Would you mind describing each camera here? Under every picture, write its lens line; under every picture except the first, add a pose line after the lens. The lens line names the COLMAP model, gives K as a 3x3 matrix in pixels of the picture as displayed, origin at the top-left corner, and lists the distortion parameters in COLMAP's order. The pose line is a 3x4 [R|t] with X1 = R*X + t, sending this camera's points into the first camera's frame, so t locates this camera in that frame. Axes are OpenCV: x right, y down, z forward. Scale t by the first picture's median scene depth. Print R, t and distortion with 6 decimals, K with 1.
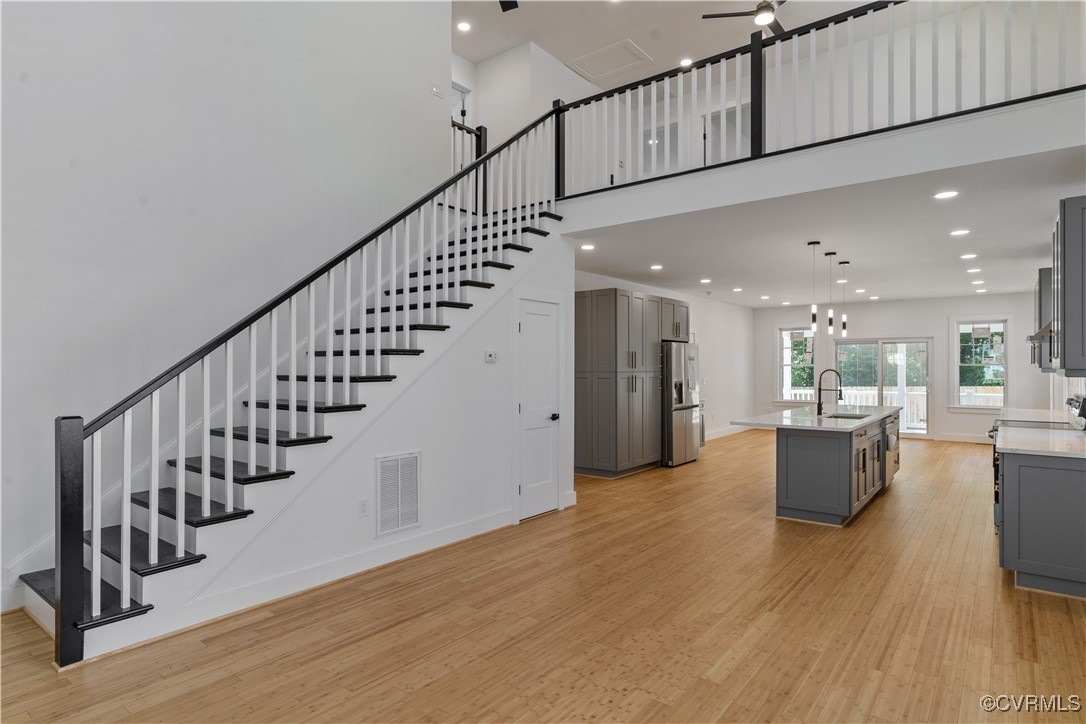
lens RADIAL K [[600.0, 0, 533.0], [0, 600.0, 364.3], [0, 0, 1]] dist [-0.005701, 0.002991]
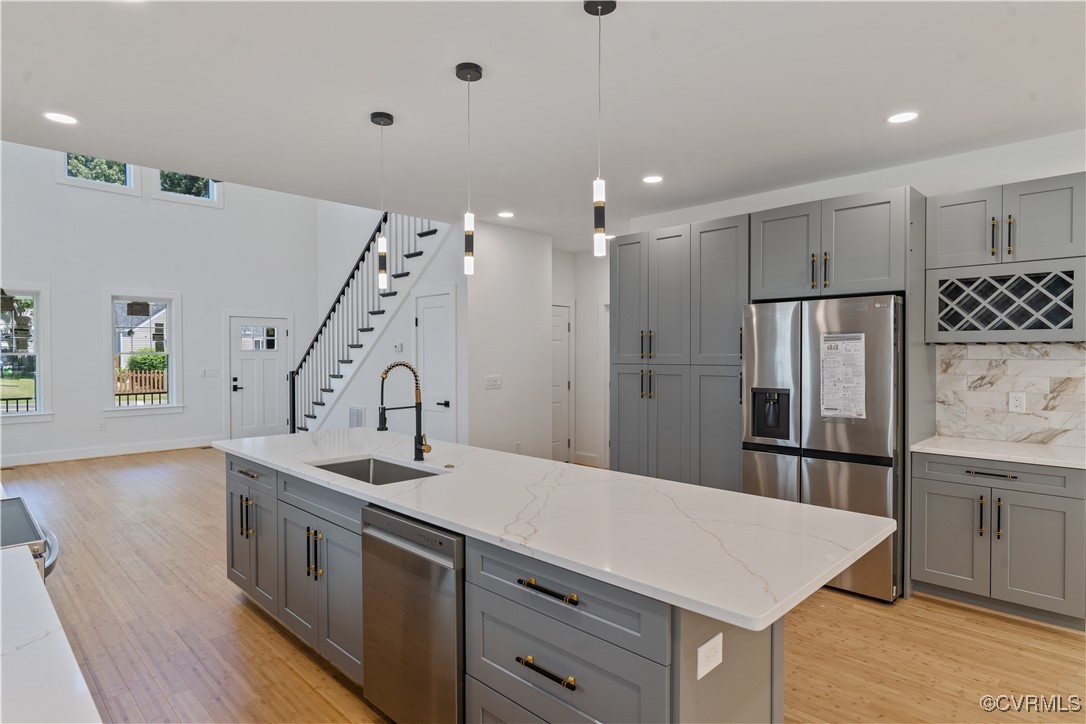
lens RADIAL K [[600.0, 0, 537.0], [0, 600.0, 363.4], [0, 0, 1]] dist [-0.005701, 0.002991]
pose [[-0.115175, 0.016384, -0.993210, 0.707740], [0.003959, 0.999864, 0.016034, 0.001454], [0.993337, -0.002086, -0.115224, 0.869685]]
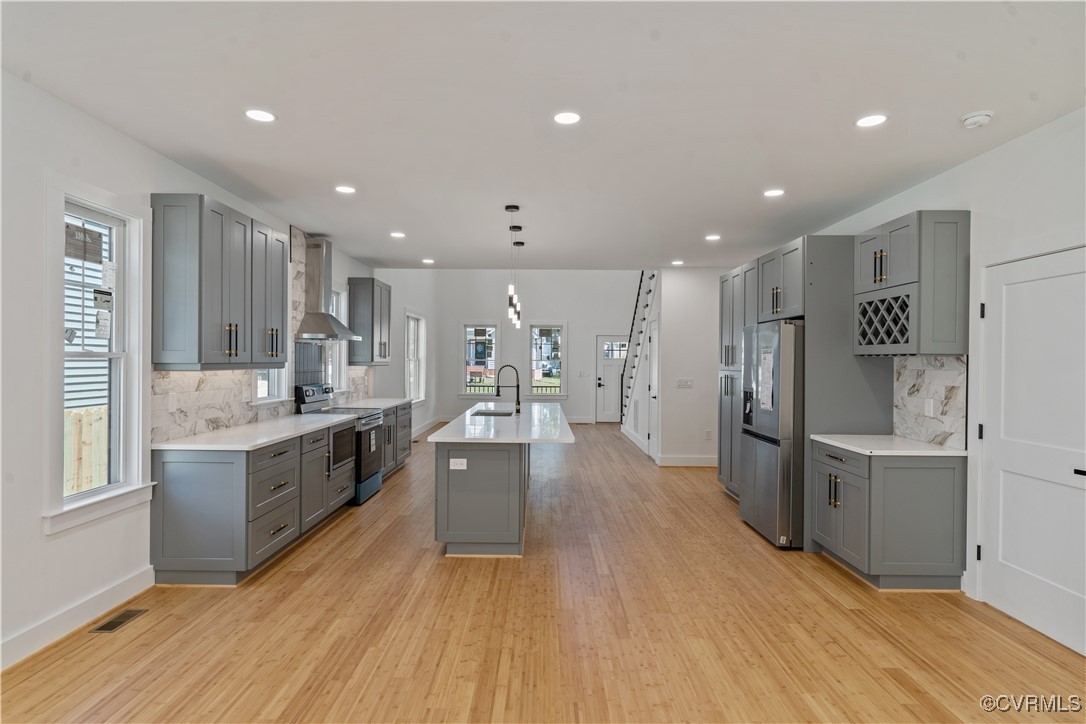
lens RADIAL K [[600.0, 0, 541.9], [0, 600.0, 372.5], [0, 0, 1]] dist [-0.005701, 0.002991]
pose [[-0.785845, 0.005385, -0.618400, 0.787051], [-0.006555, 0.999833, 0.017036, 0.003086], [0.618389, 0.017441, -0.785678, 1.343611]]
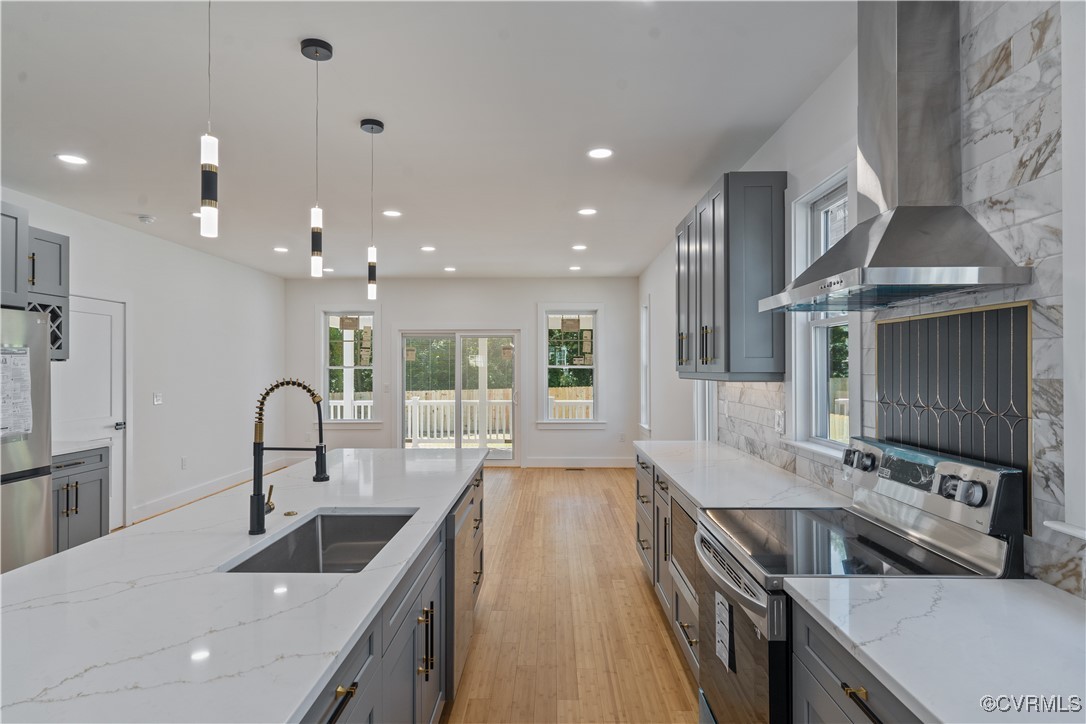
lens RADIAL K [[600.0, 0, 540.9], [0, 600.0, 364.8], [0, 0, 1]] dist [-0.005701, 0.002991]
pose [[0.795955, 0.002769, 0.605349, 0.311256], [-0.000803, 0.999993, -0.003518, 0.001214], [-0.605355, 0.002314, 0.795952, 0.513175]]
